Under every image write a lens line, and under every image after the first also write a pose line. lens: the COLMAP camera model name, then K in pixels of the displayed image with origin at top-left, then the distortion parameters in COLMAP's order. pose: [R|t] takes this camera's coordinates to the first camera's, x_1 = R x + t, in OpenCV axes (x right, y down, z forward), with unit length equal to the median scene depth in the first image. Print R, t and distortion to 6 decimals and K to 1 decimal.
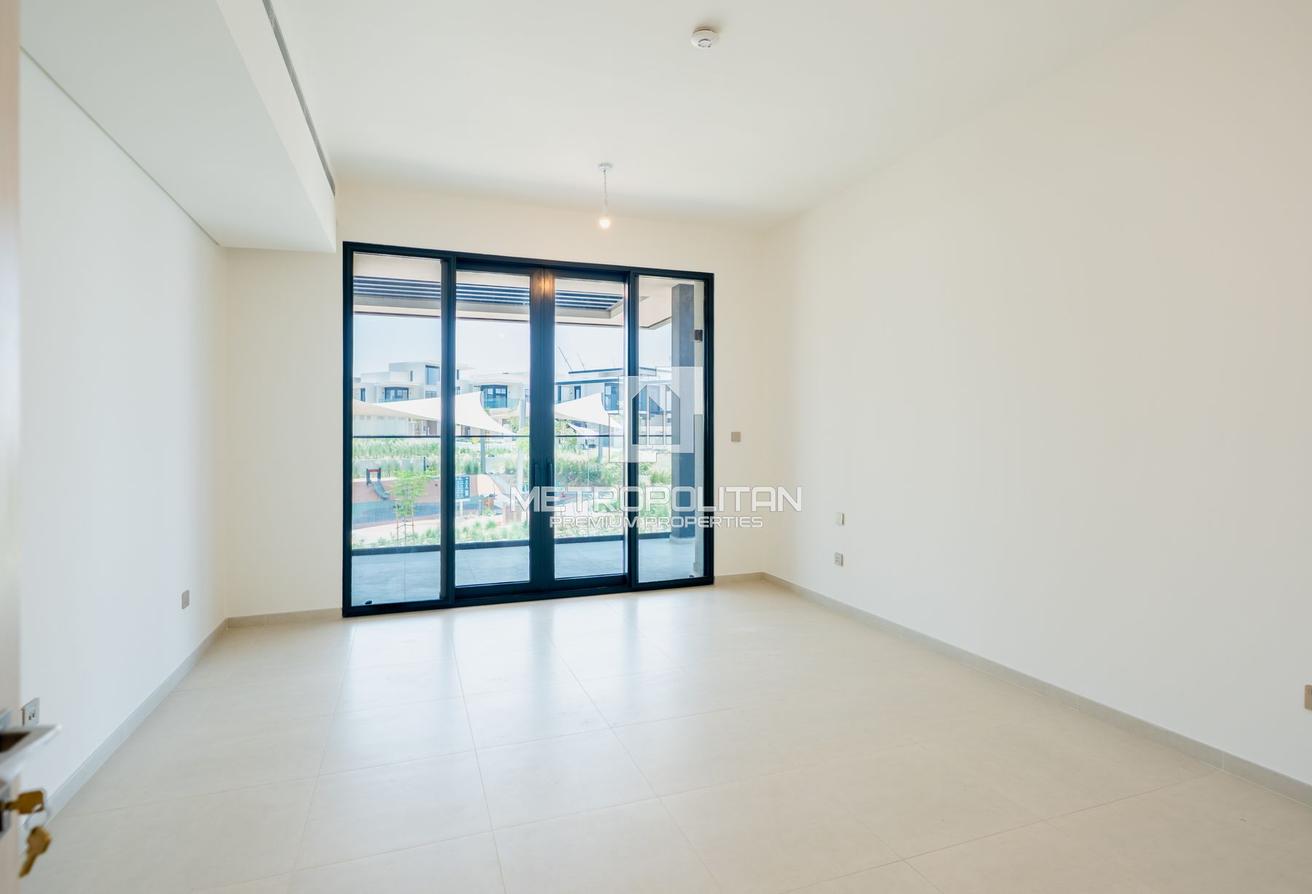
lens RADIAL K [[673.2, 0, 660.5], [0, 673.2, 433.6], [0, 0, 1]] dist [-0.002419, 0.006147]
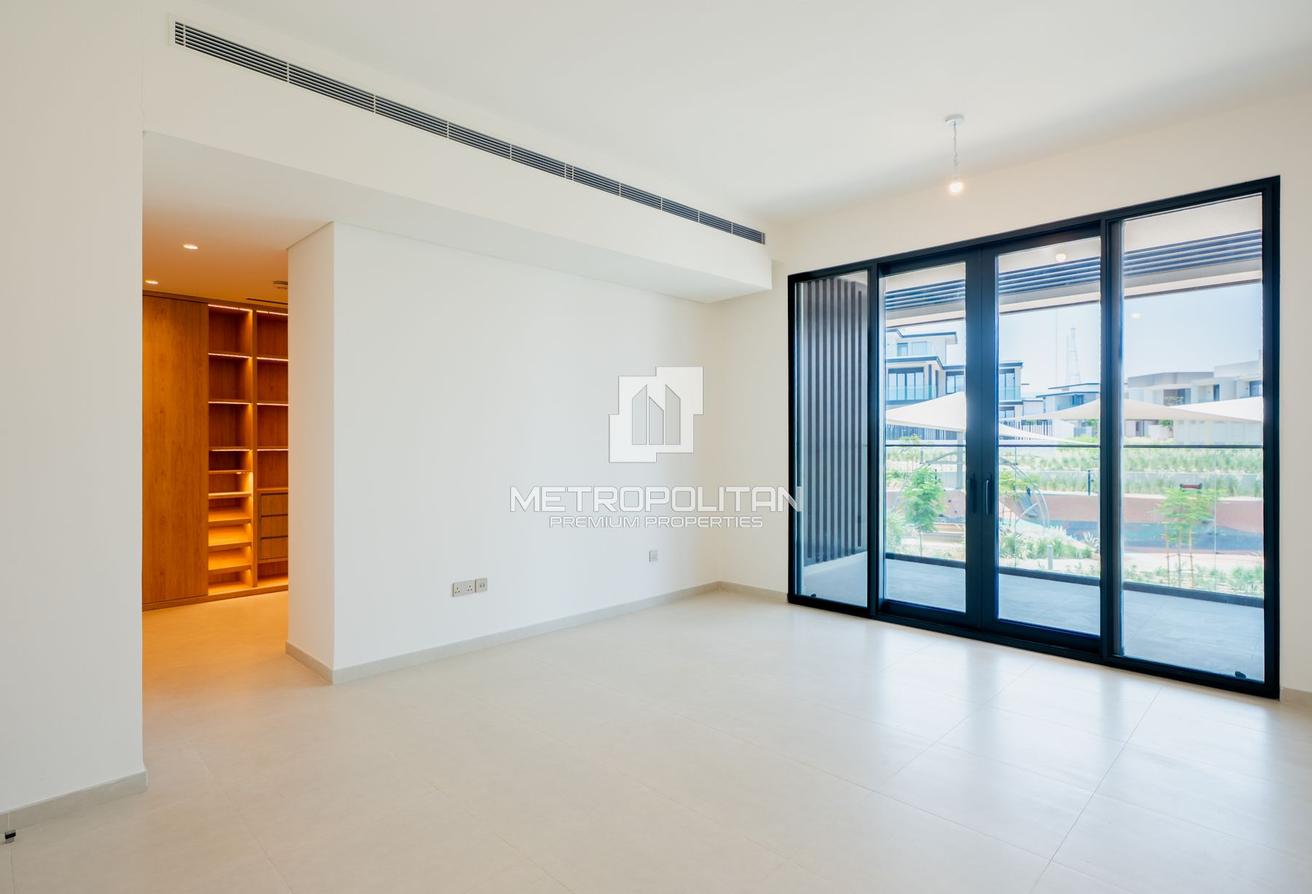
lens RADIAL K [[704.8, 0, 630.6], [0, 704.8, 444.3], [0, 0, 1]] dist [0.001652, 0.000672]
pose [[0.373787, 0.007502, -0.927484, 0.465475], [-0.001867, 0.999971, 0.007336, -0.004837], [0.927513, -0.001011, 0.373791, 0.249871]]
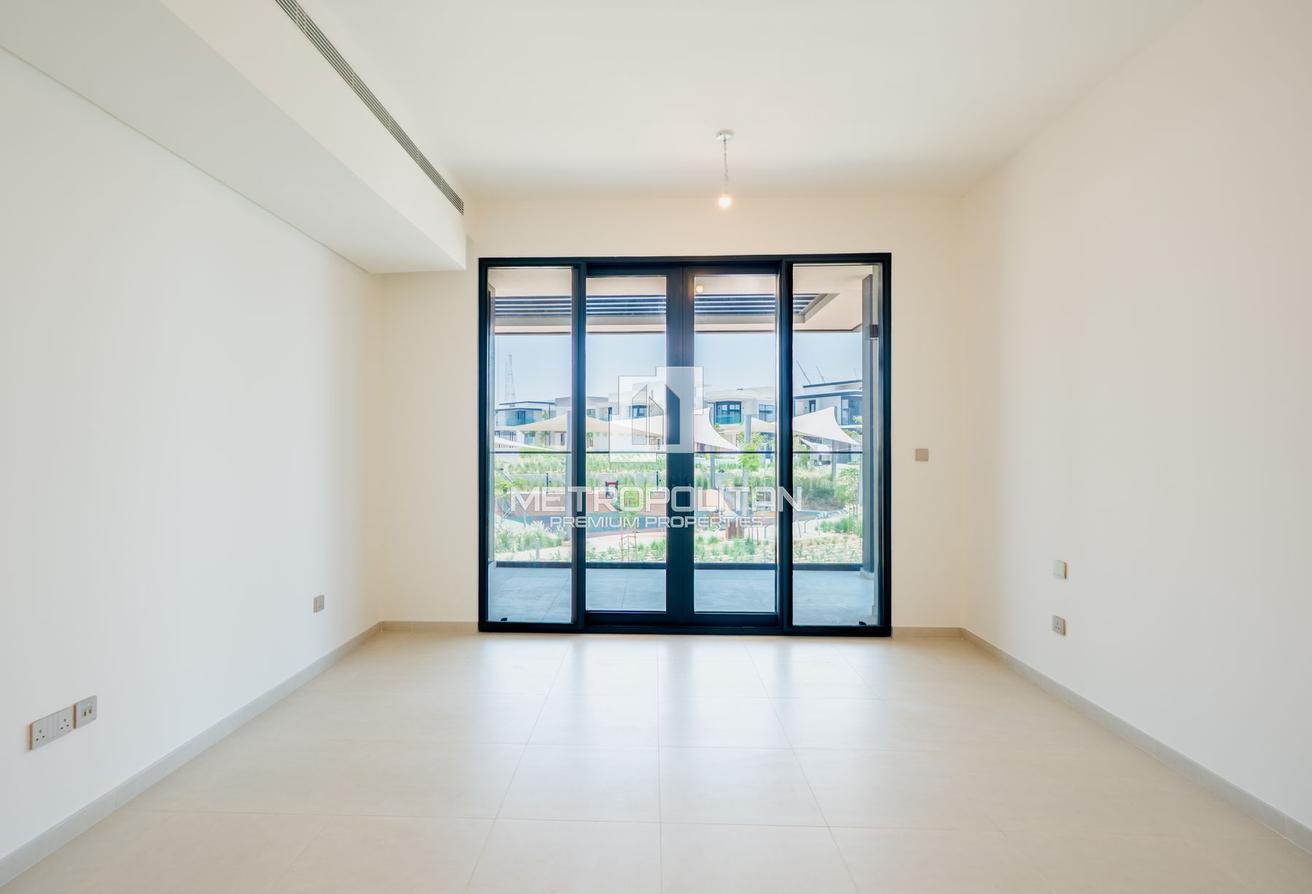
lens RADIAL K [[673.2, 0, 621.6], [0, 673.2, 451.7], [0, 0, 1]] dist [-0.002419, 0.006147]
pose [[0.919300, 0.004942, -0.393527, 0.103711], [-0.003526, 0.999984, 0.004319, -0.001528], [0.393542, -0.002583, 0.919303, 0.132799]]
